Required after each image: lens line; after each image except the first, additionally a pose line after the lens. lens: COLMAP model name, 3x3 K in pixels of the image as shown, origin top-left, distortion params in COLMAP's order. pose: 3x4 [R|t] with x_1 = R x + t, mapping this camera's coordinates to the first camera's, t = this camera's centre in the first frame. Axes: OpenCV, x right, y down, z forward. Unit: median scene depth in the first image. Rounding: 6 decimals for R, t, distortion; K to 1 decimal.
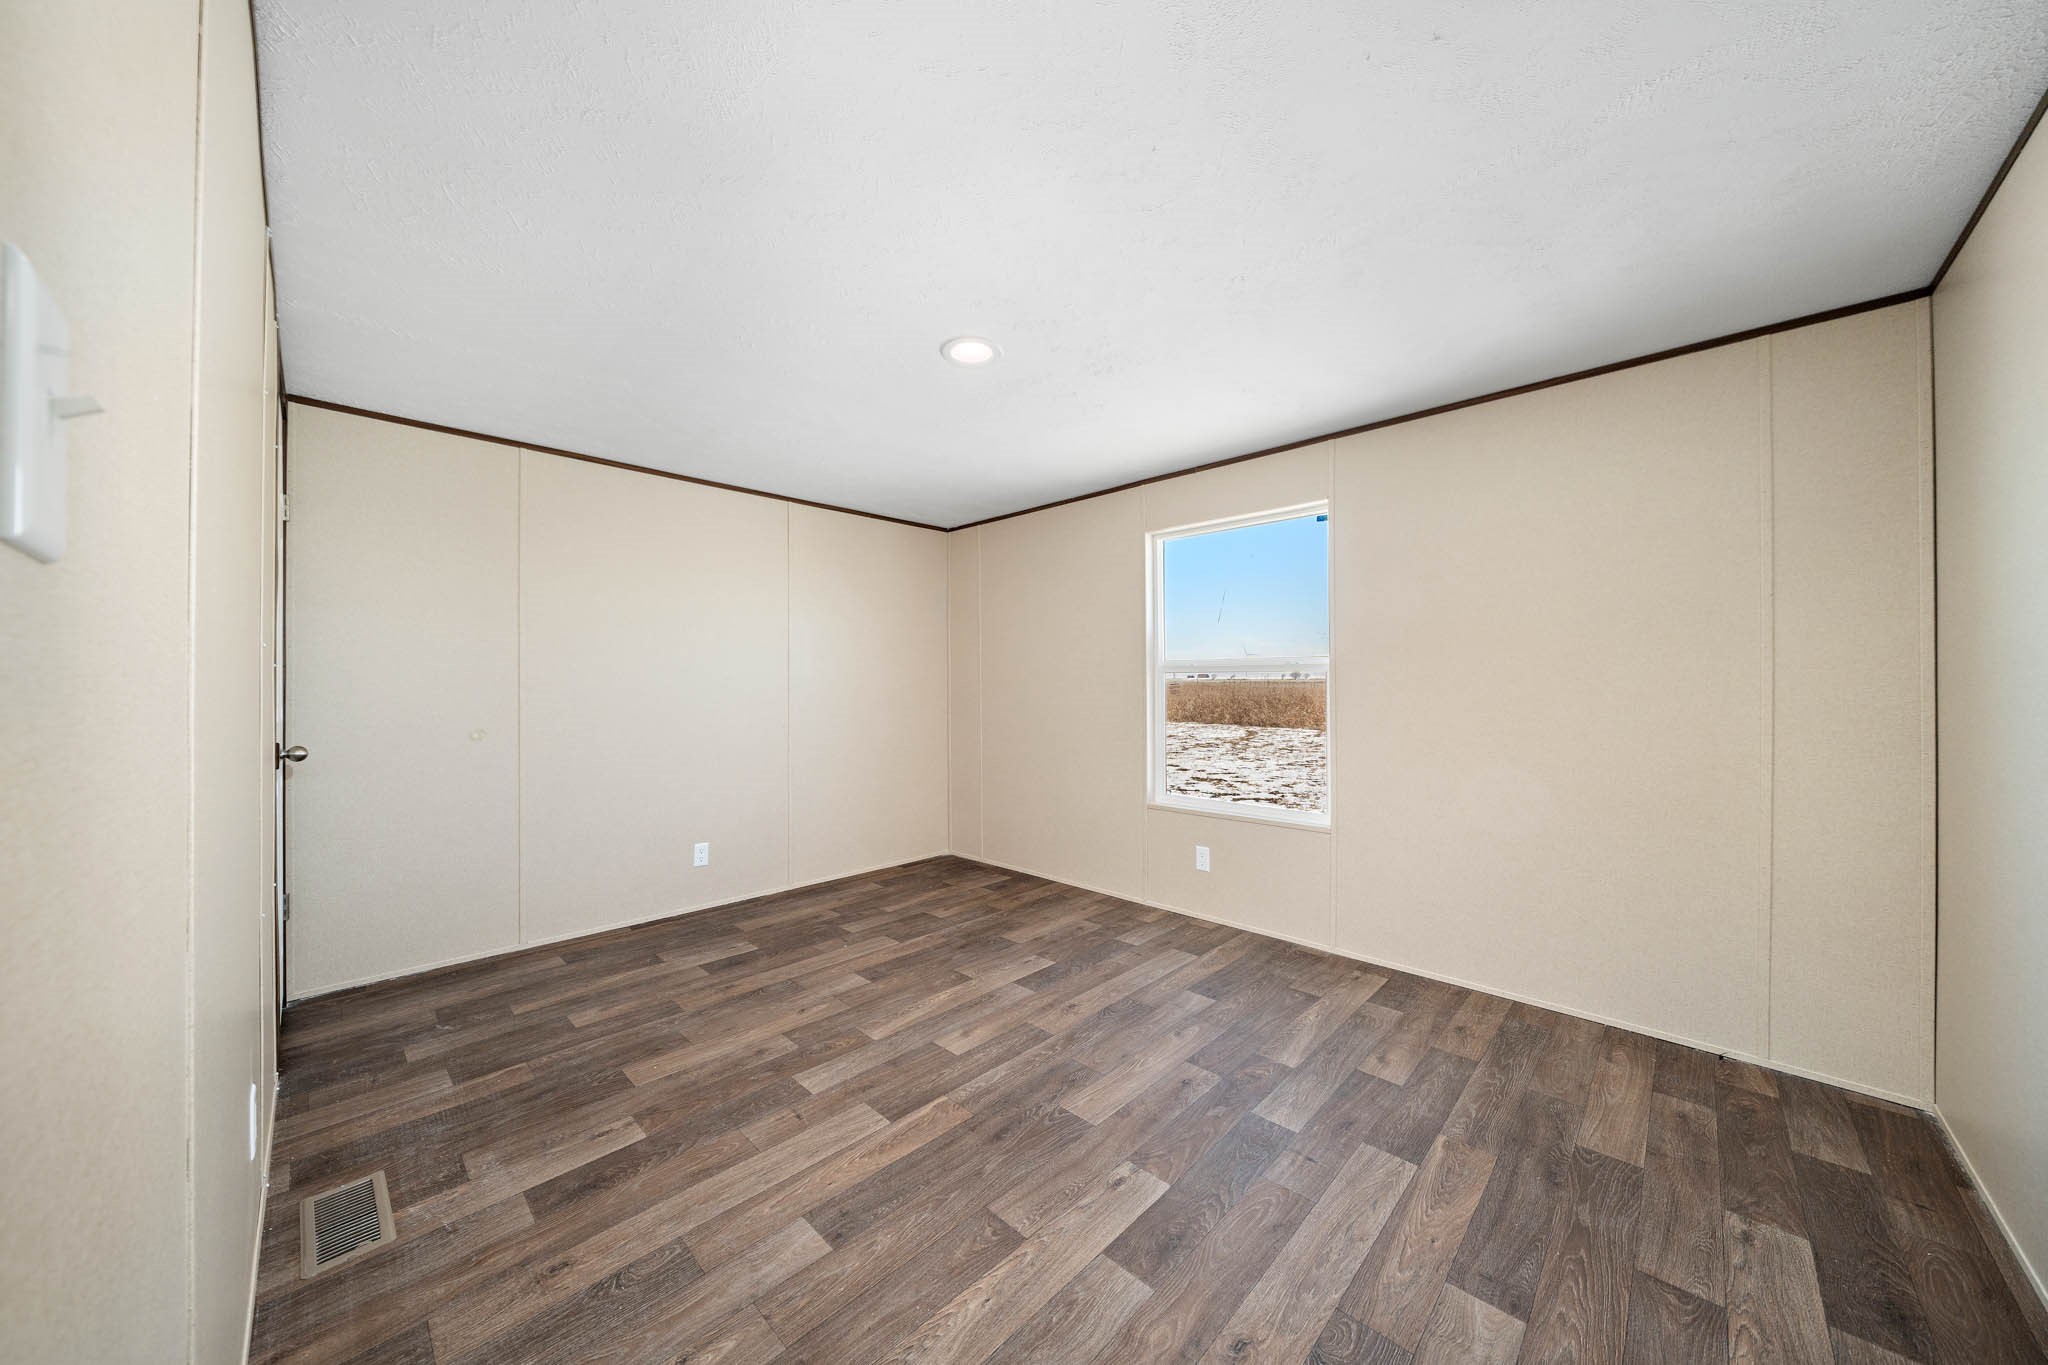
lens RADIAL K [[697.4, 0, 1010.5], [0, 697.4, 675.1], [0, 0, 1]] dist [-0.001512, 0.000104]
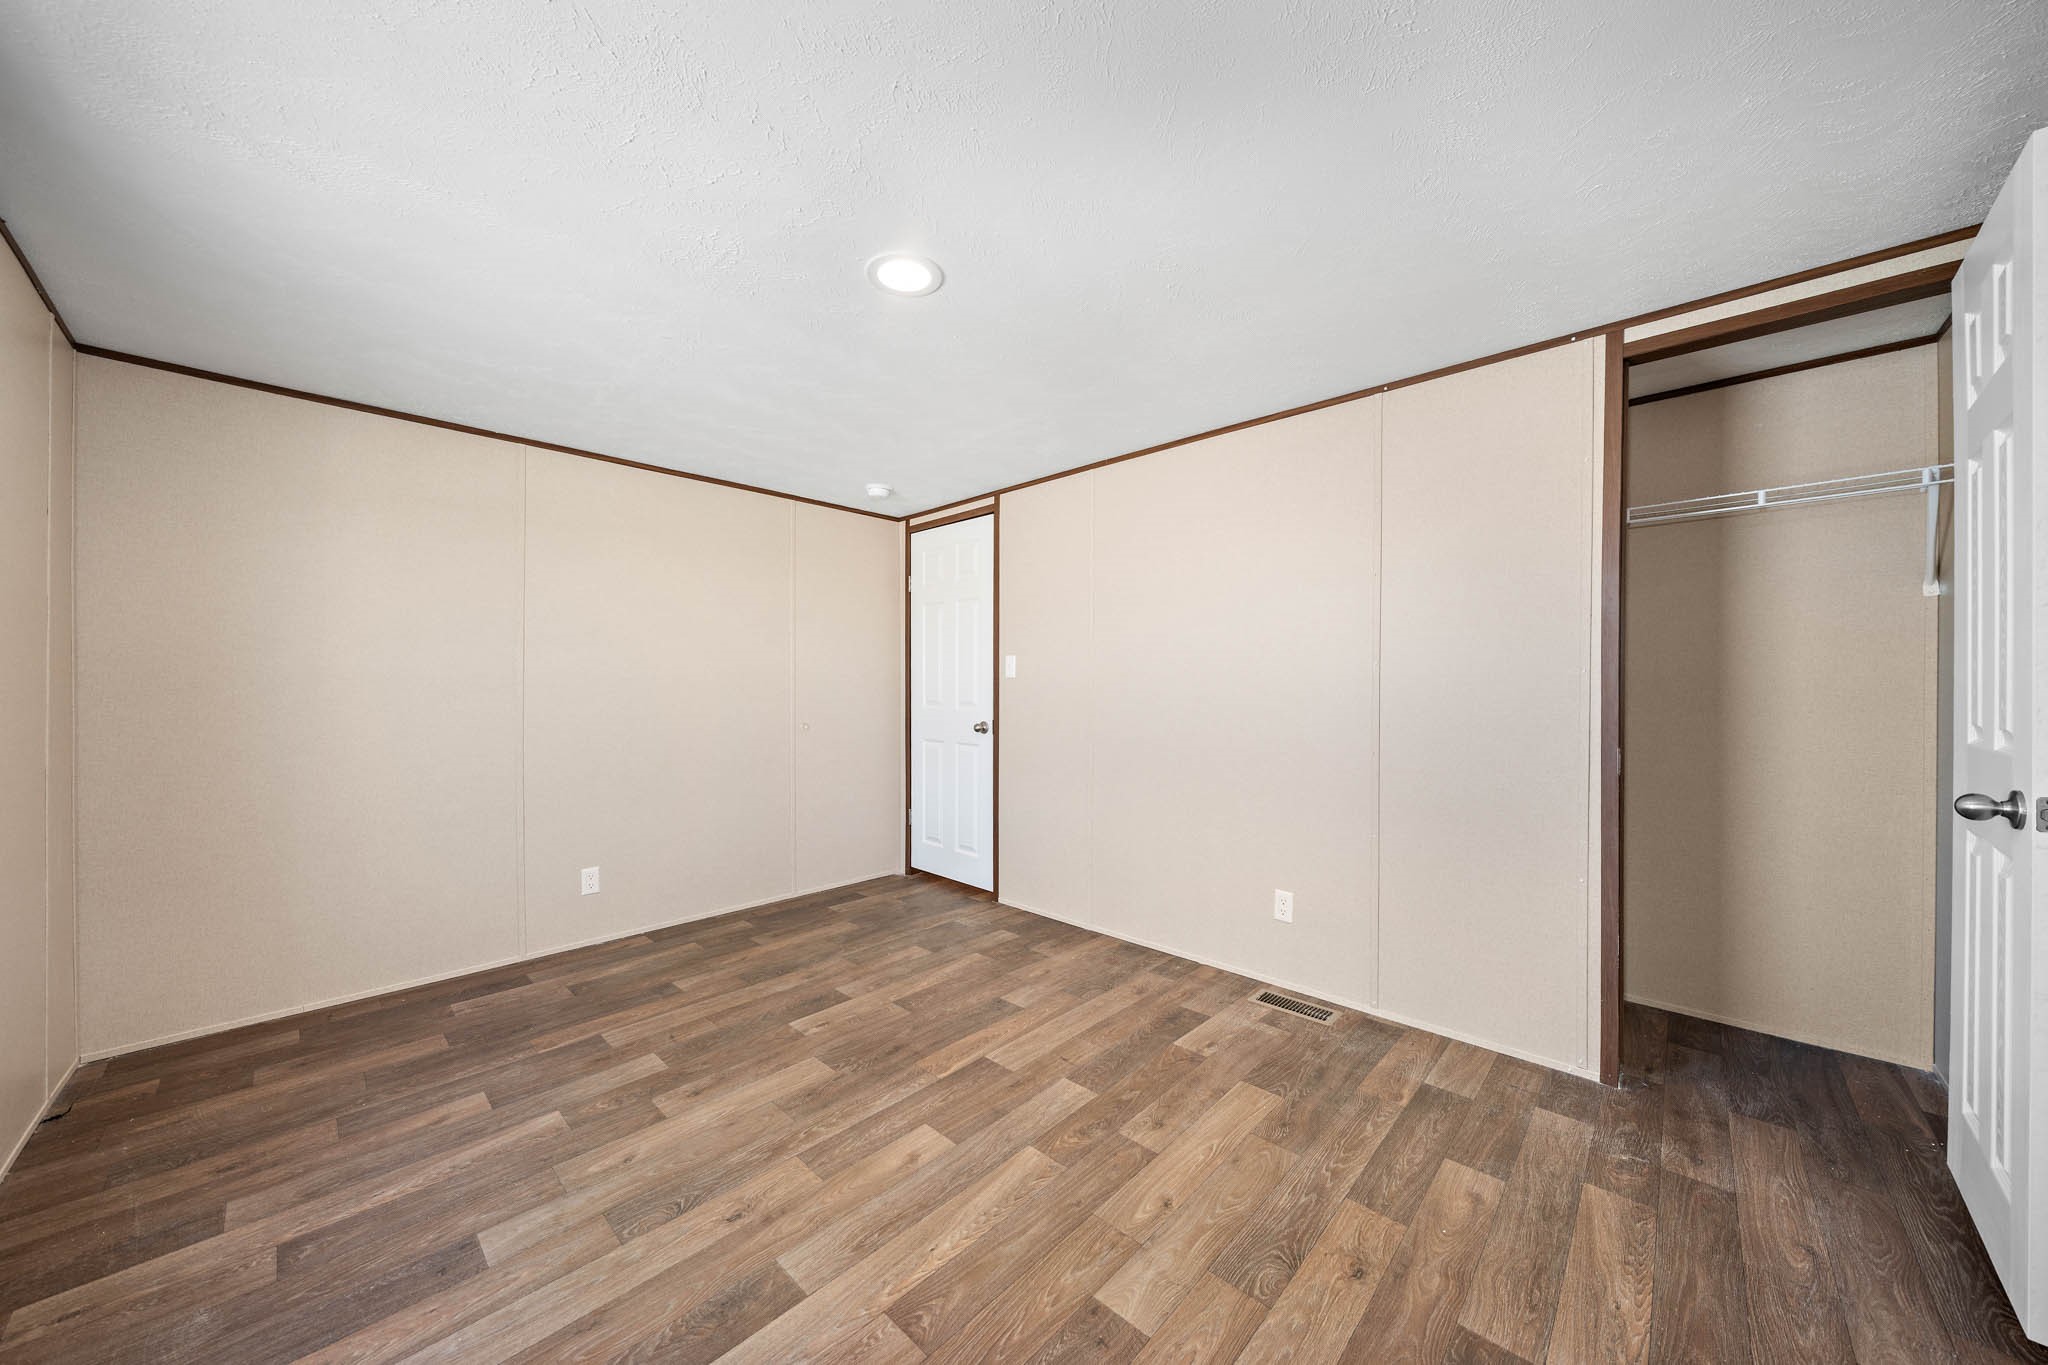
lens RADIAL K [[701.2, 0, 1011.6], [0, 701.2, 606.5], [0, 0, 1]] dist [-0.007880, 0.000198]
pose [[-0.999843, -0.000093, -0.017707, -0.171881], [0.002126, 0.992122, -0.125255, 0.023430], [0.017580, -0.125273, -0.991967, 1.996022]]
